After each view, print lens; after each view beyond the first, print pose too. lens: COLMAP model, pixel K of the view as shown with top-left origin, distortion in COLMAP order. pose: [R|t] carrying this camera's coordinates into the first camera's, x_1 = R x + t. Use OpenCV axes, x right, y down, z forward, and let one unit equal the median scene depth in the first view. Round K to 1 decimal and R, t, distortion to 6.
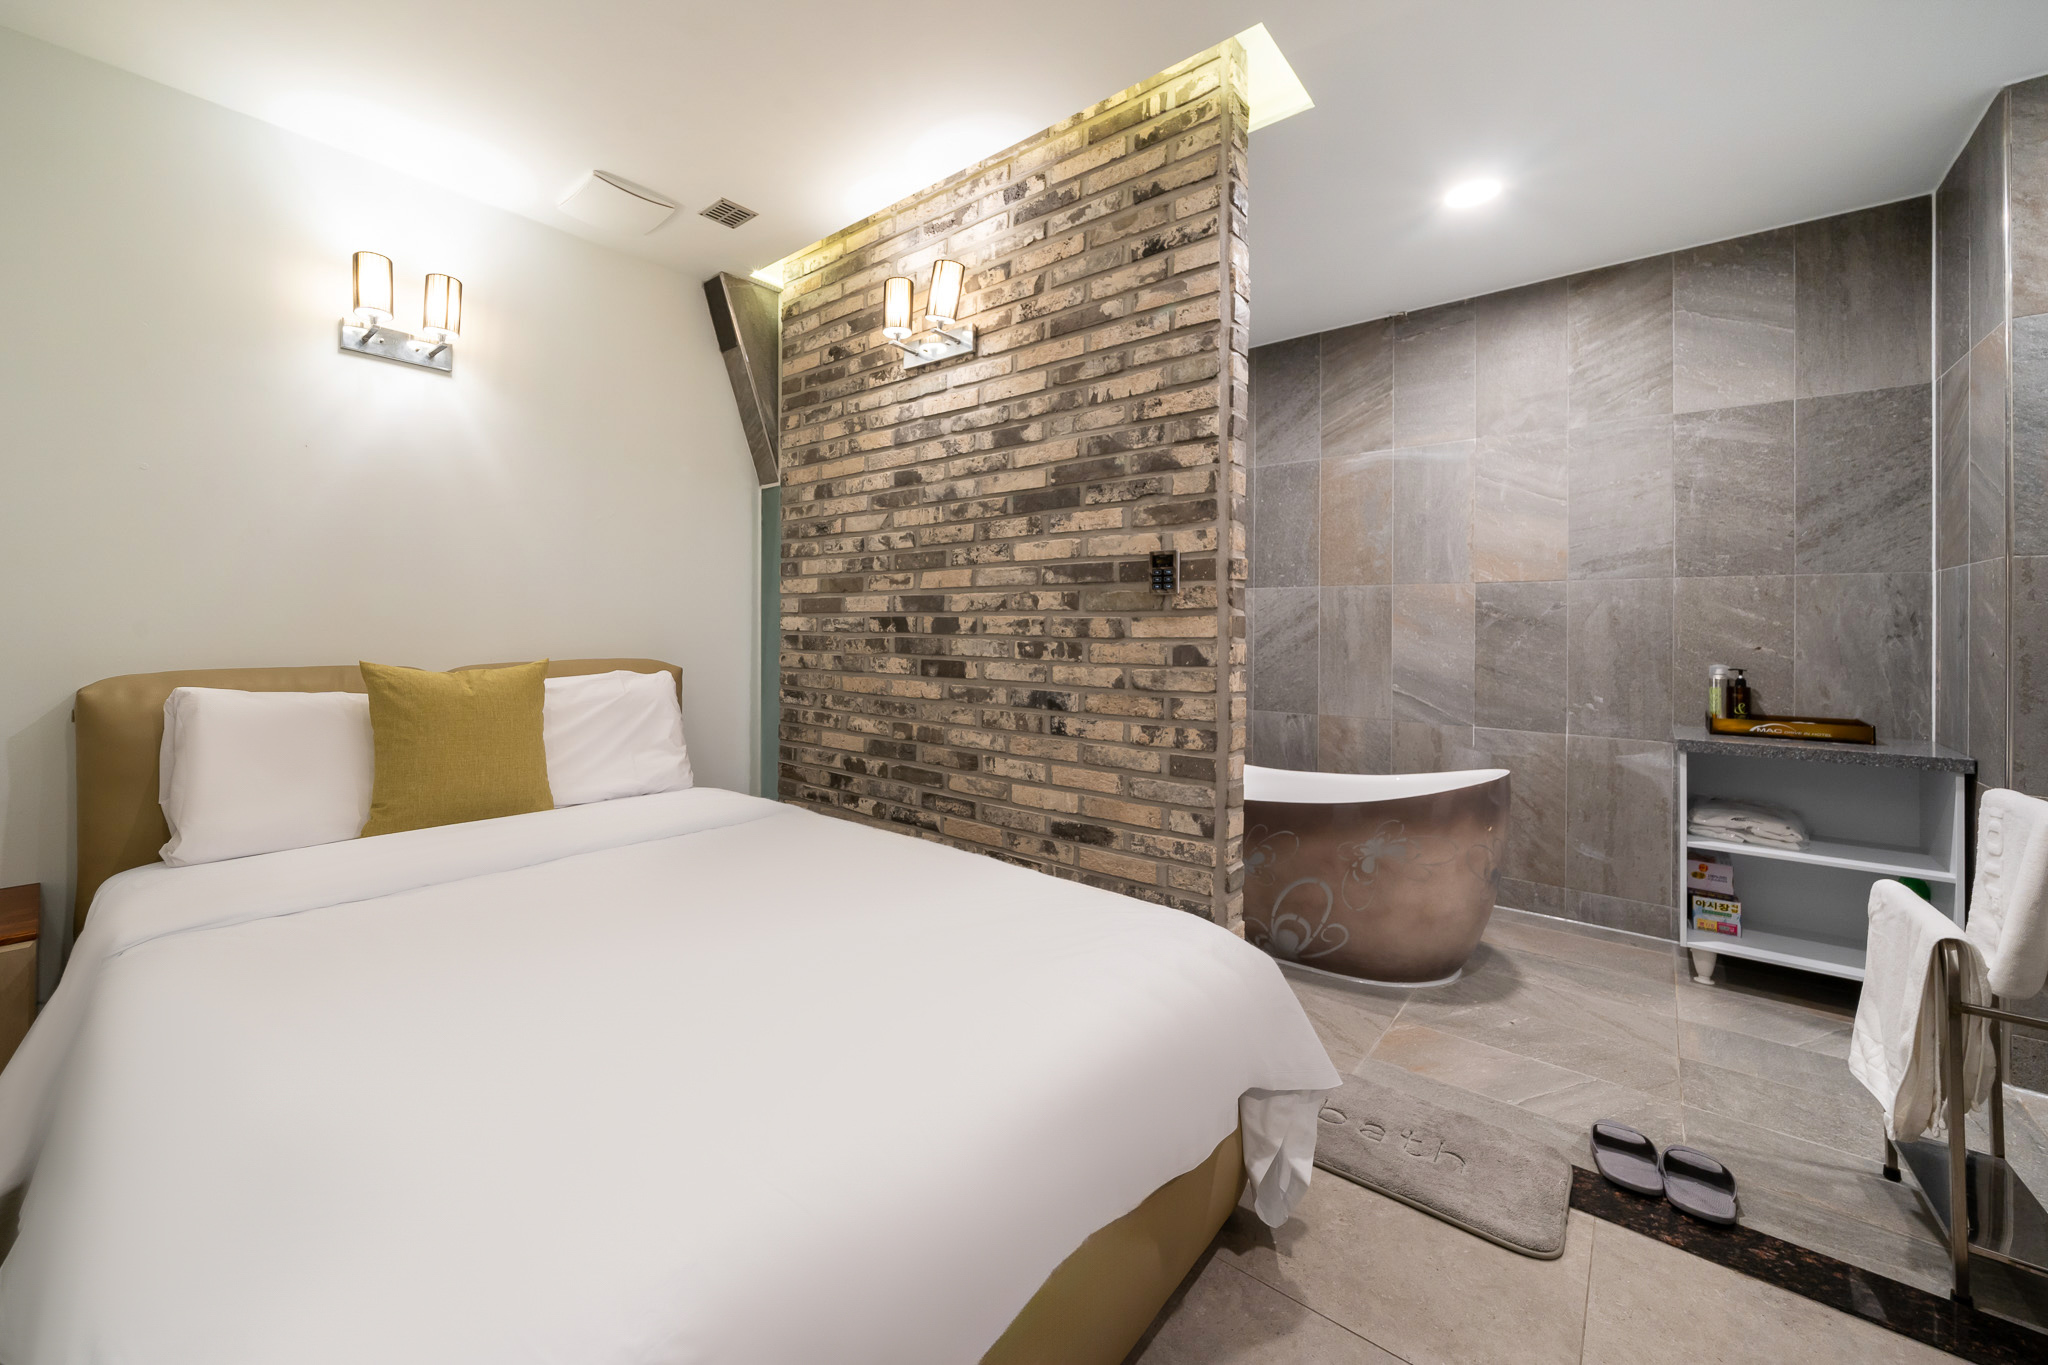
lens RADIAL K [[771.1, 0, 1022.3], [0, 771.1, 622.0], [0, 0, 1]] dist [-0.000300, -0.000019]
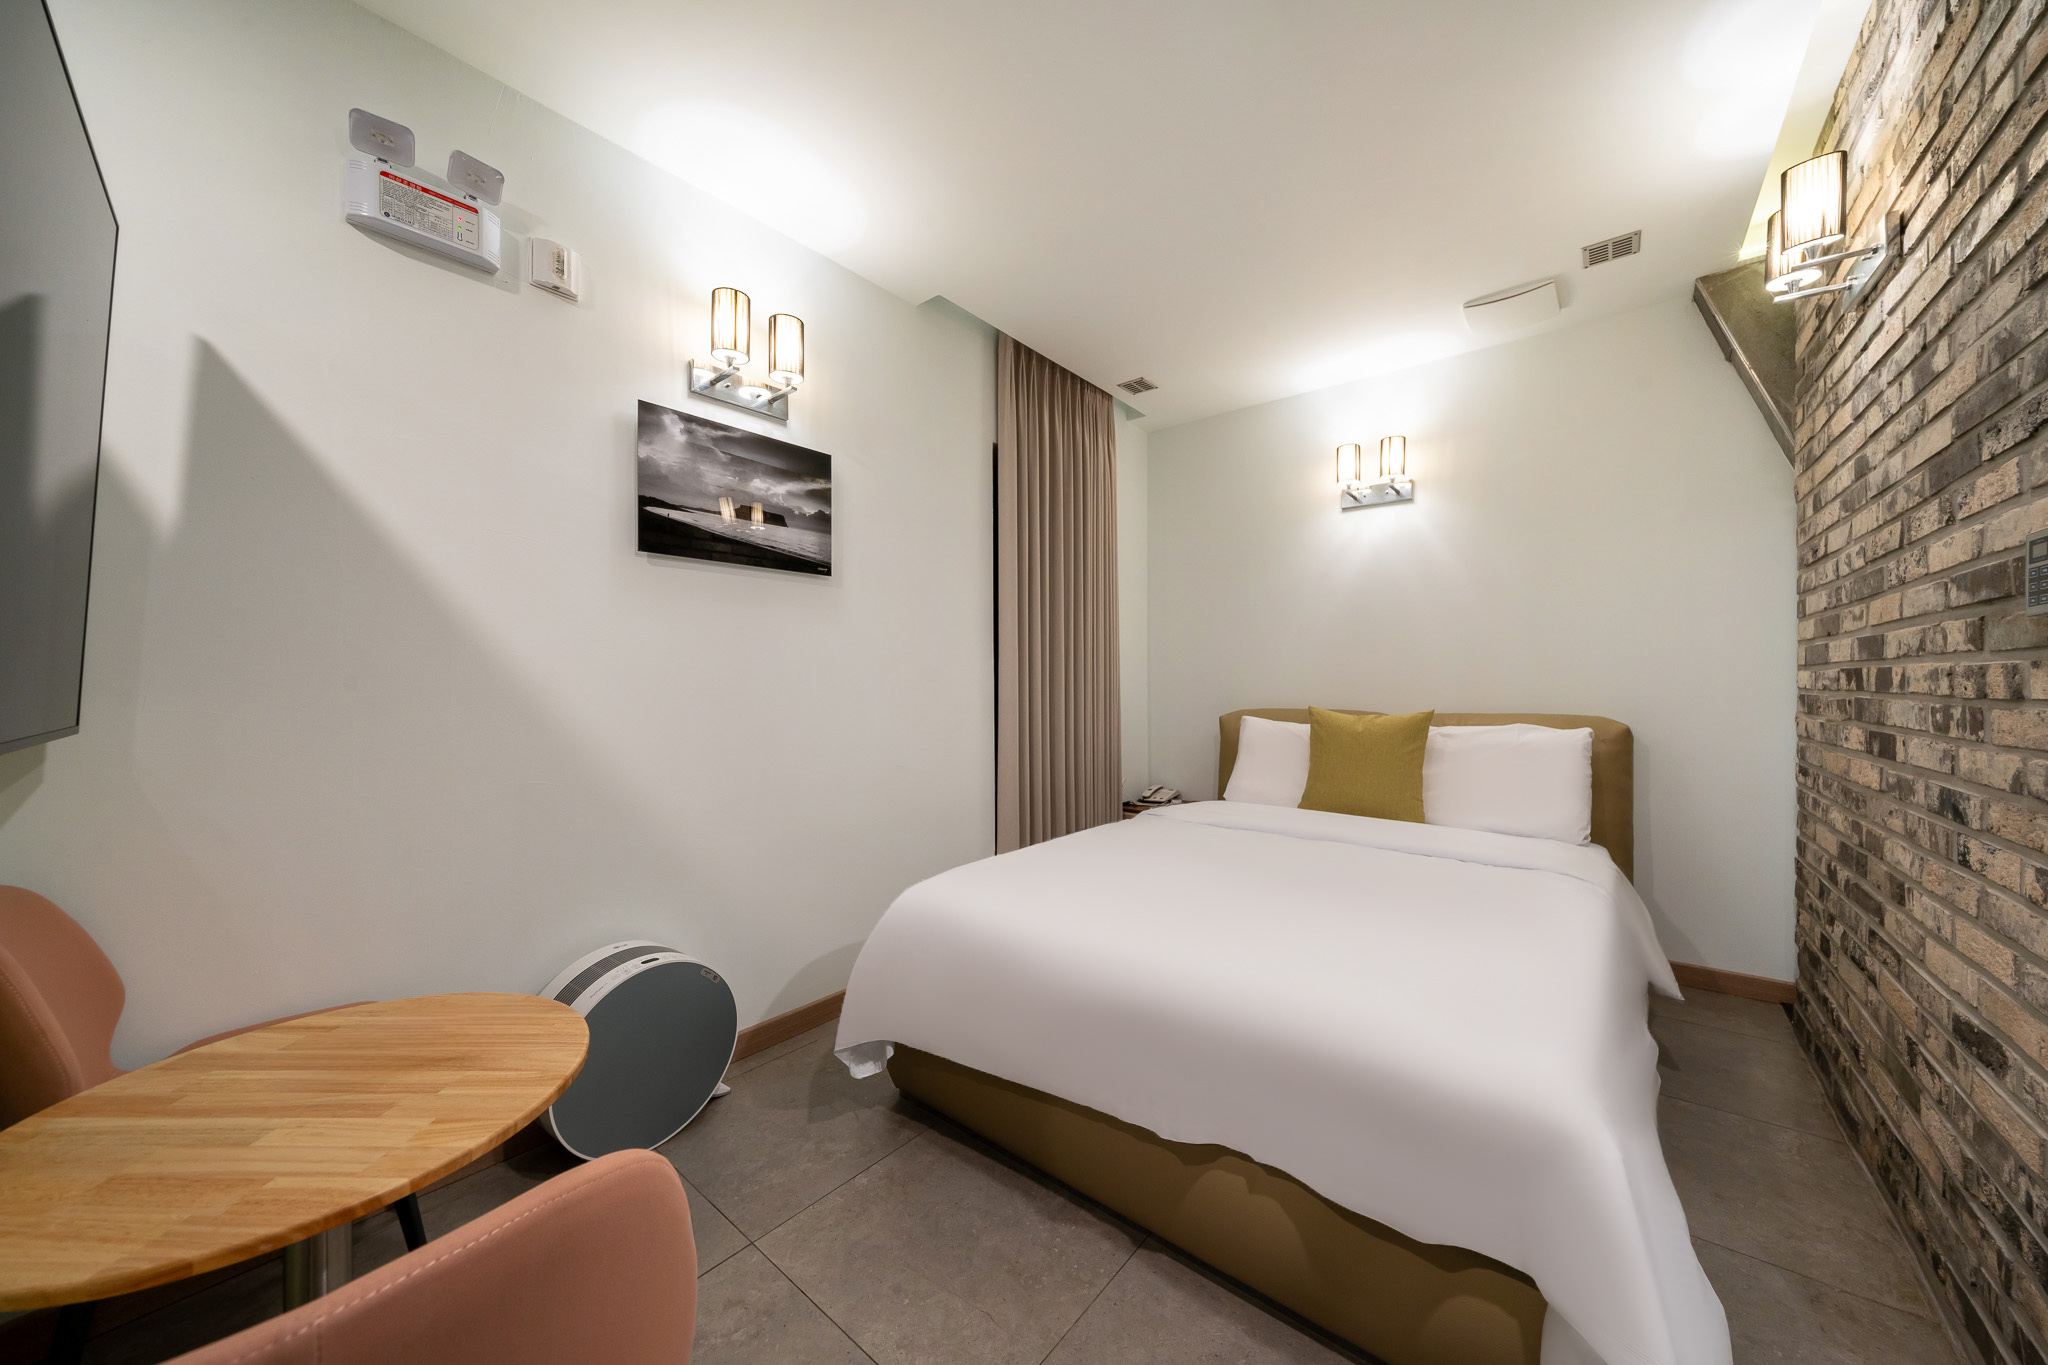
lens RADIAL K [[752.1, 0, 1024.0], [0, 752.1, 682.5], [0, 0, 1]] dist [0.000056, -0.000018]
pose [[0.030171, -0.007191, -0.999519, 0.581733], [0.006507, 0.999954, -0.006997, 0.007287], [0.999524, -0.006293, 0.030216, 0.270888]]
